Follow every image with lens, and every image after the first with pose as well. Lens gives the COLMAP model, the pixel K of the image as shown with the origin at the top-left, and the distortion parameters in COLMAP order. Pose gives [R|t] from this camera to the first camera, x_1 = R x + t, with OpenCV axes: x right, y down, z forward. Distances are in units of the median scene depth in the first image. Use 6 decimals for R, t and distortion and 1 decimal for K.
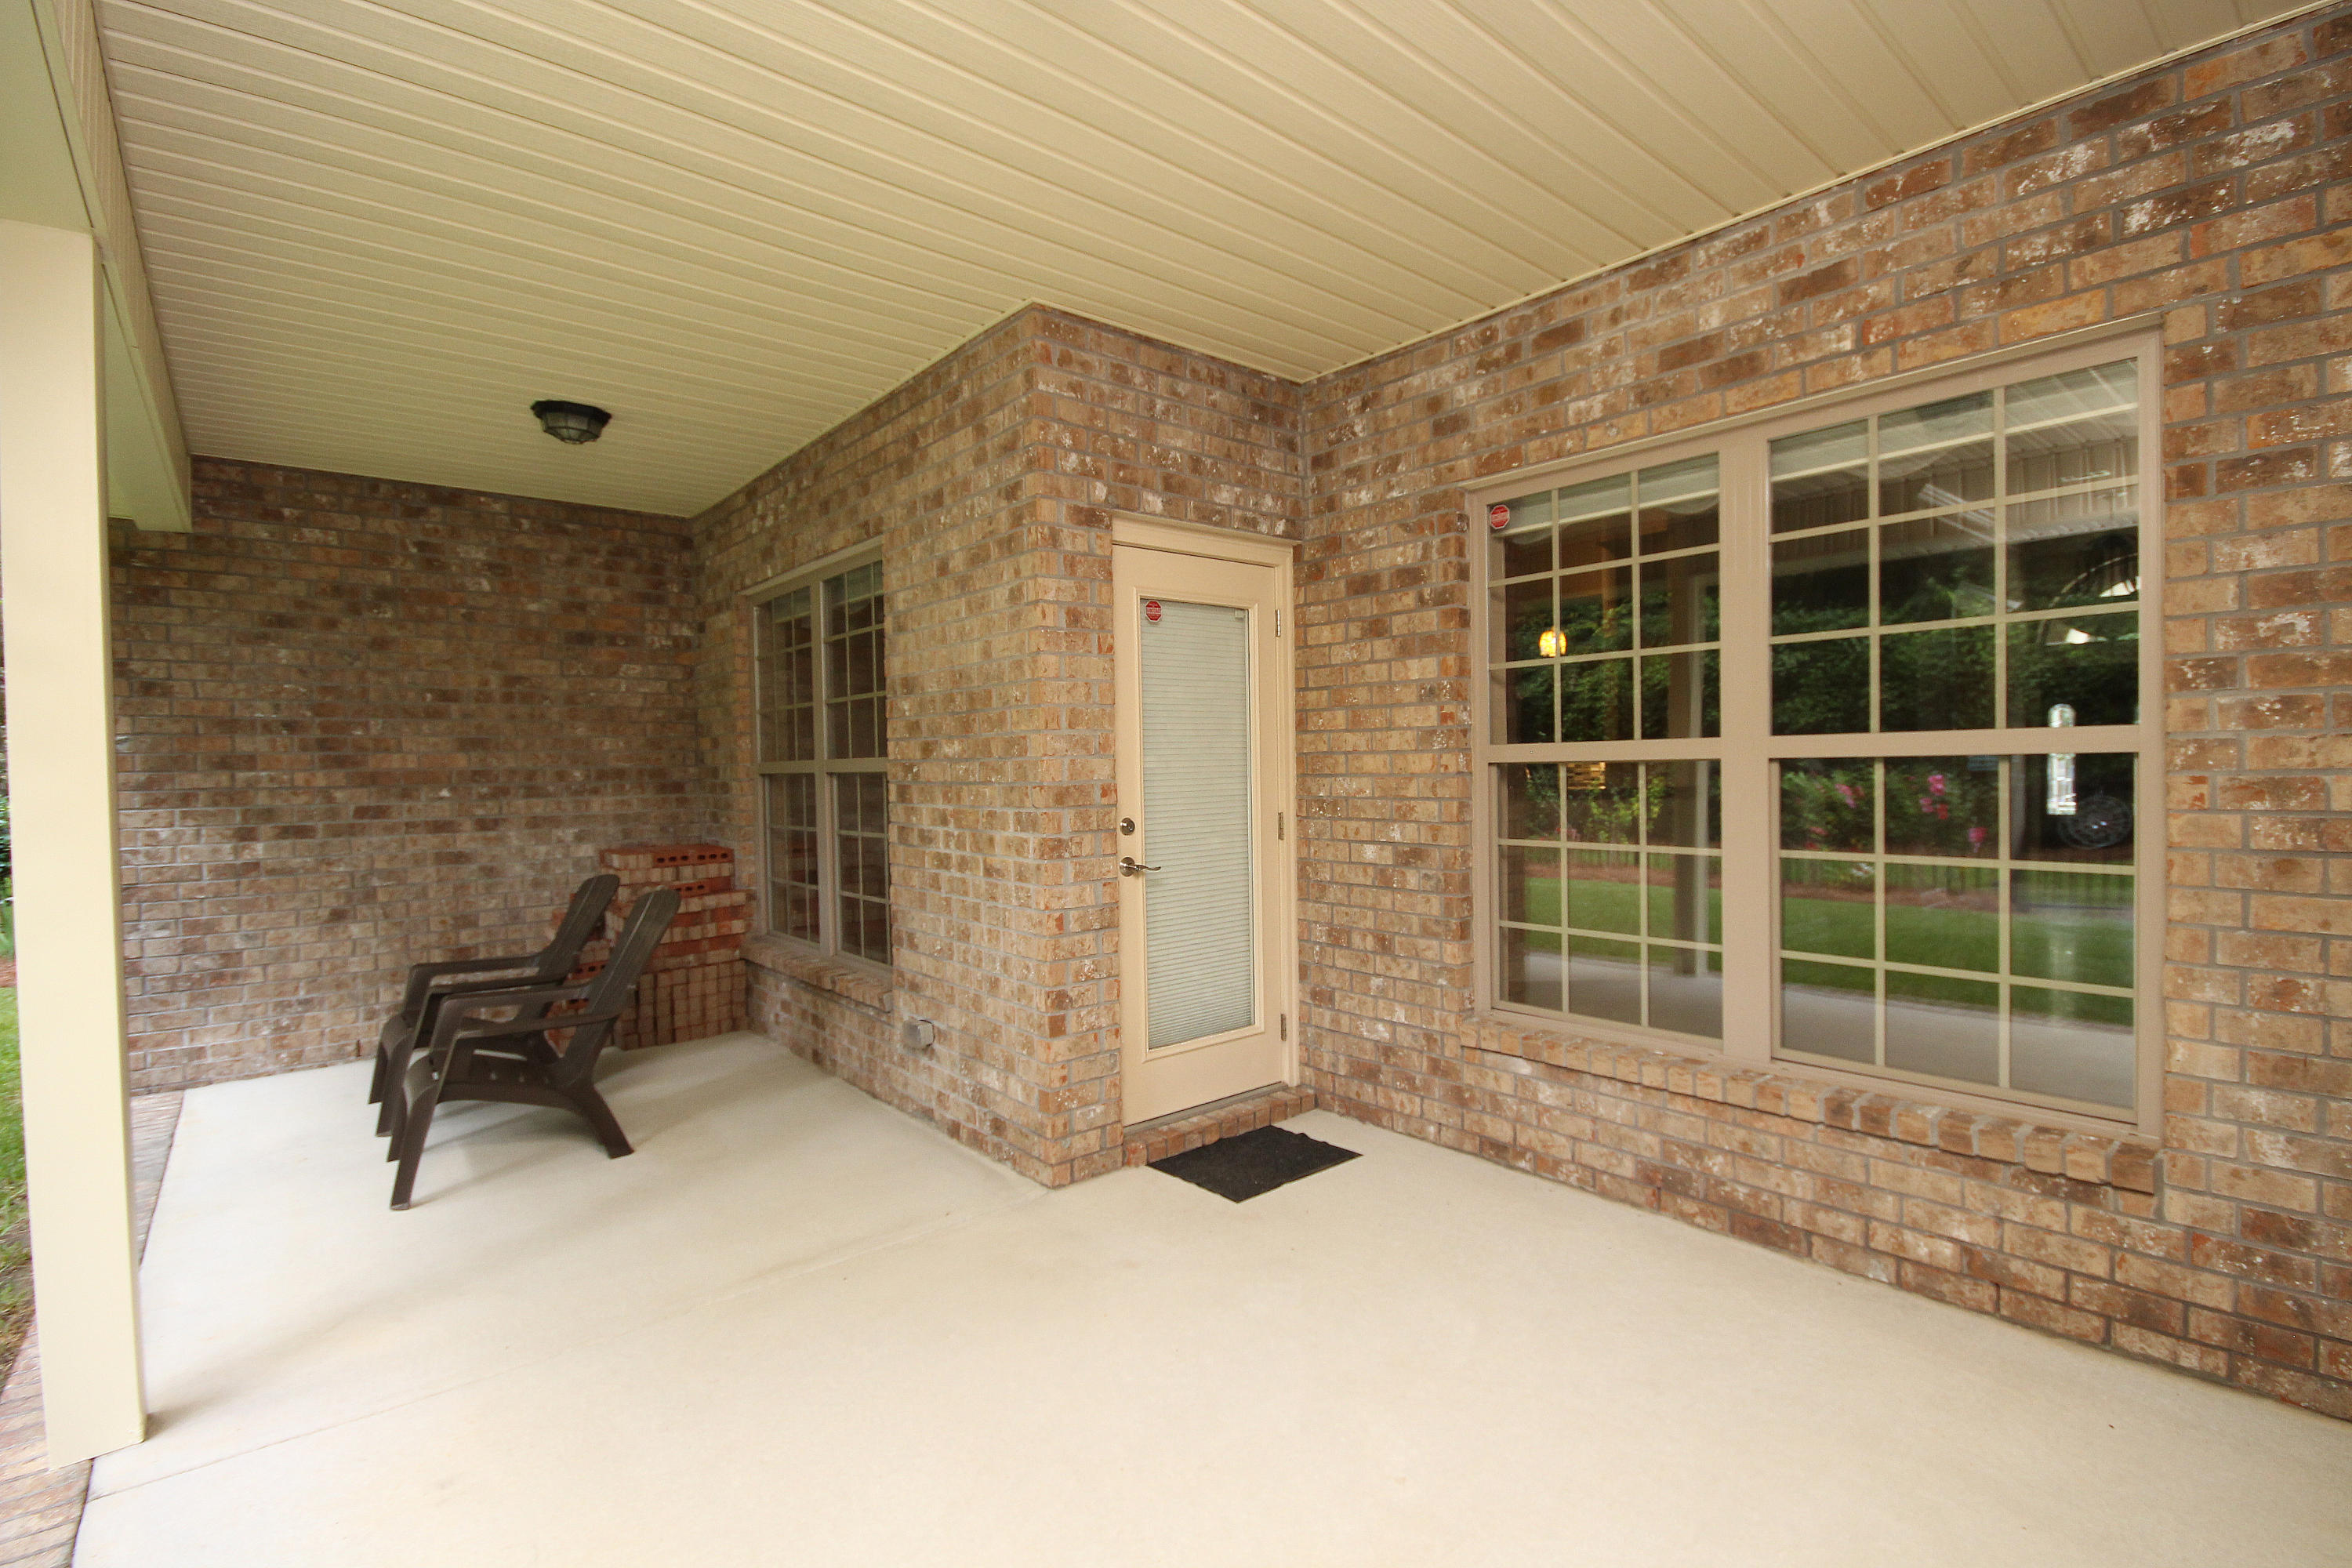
lens RADIAL K [[1089.9, 0, 1183.1], [0, 1089.9, 790.5], [0, 0, 1]] dist [0.000785, -0.001839]
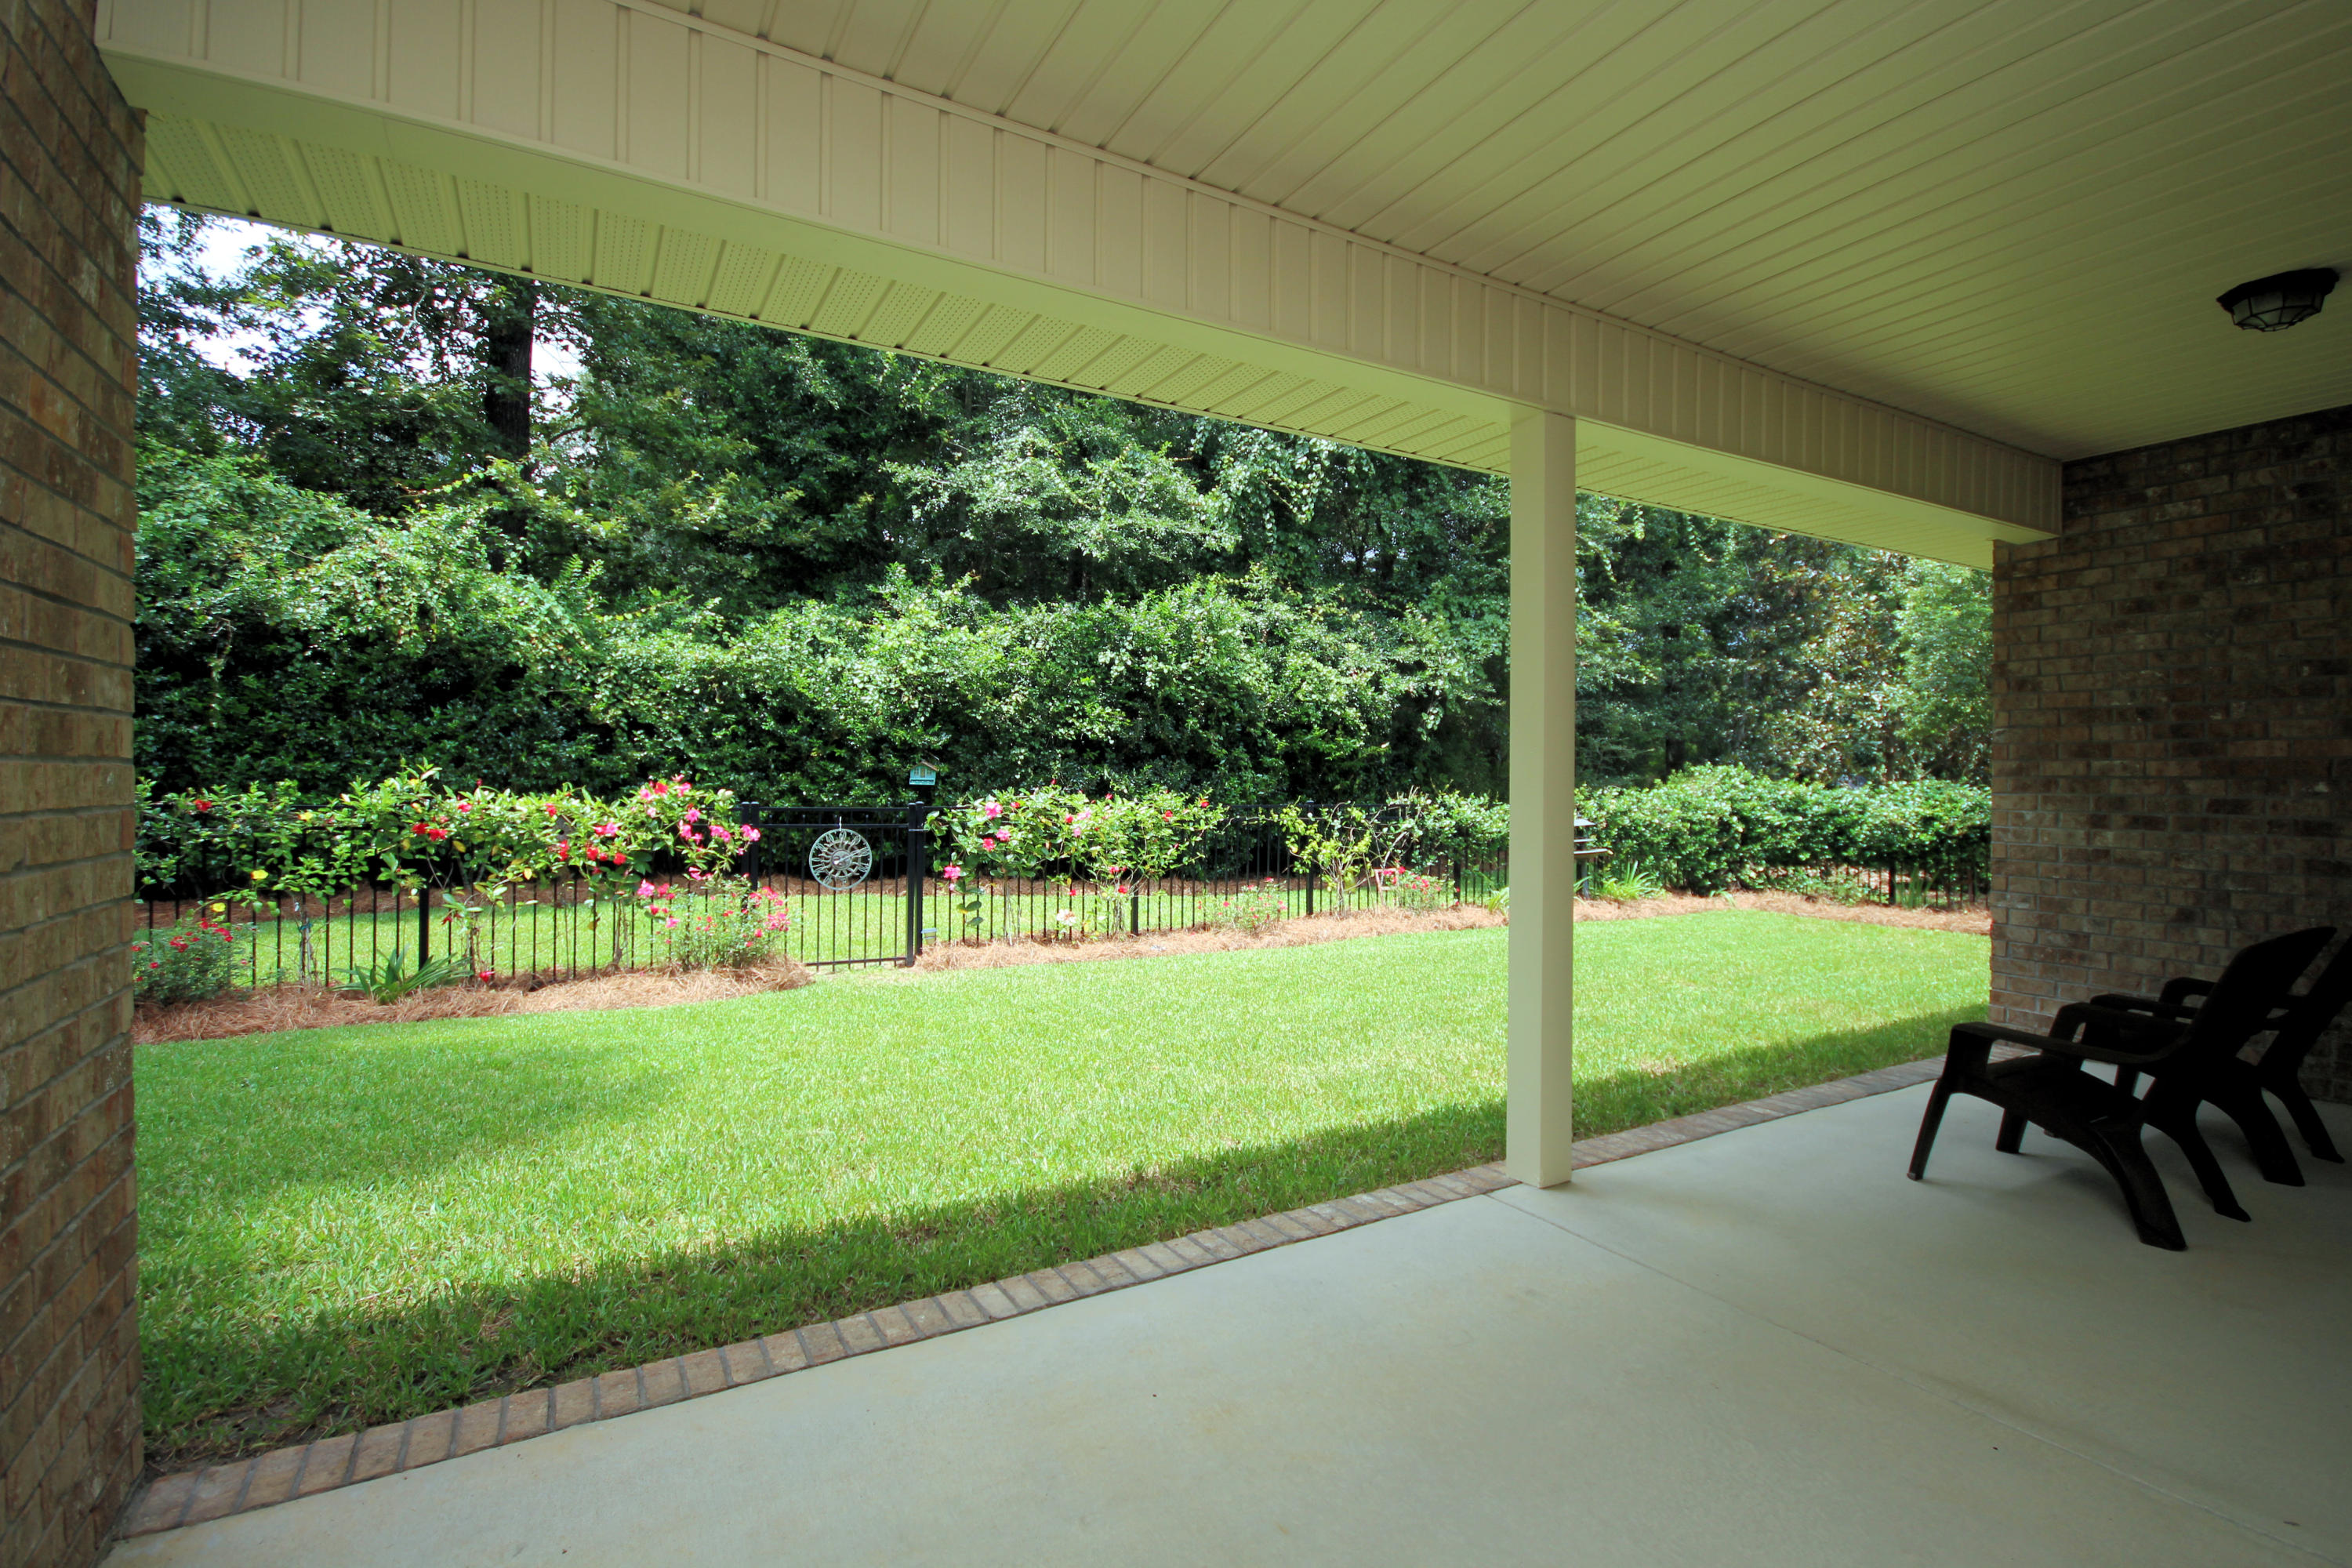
lens RADIAL K [[1089.9, 0, 1185.6], [0, 1089.9, 777.0], [0, 0, 1]] dist [0.000785, -0.001839]
pose [[-0.177936, 0.017881, -0.983880, 0.287405], [-0.023453, 0.999474, 0.022406, -0.004213], [0.983763, 0.027061, -0.177423, 0.334787]]
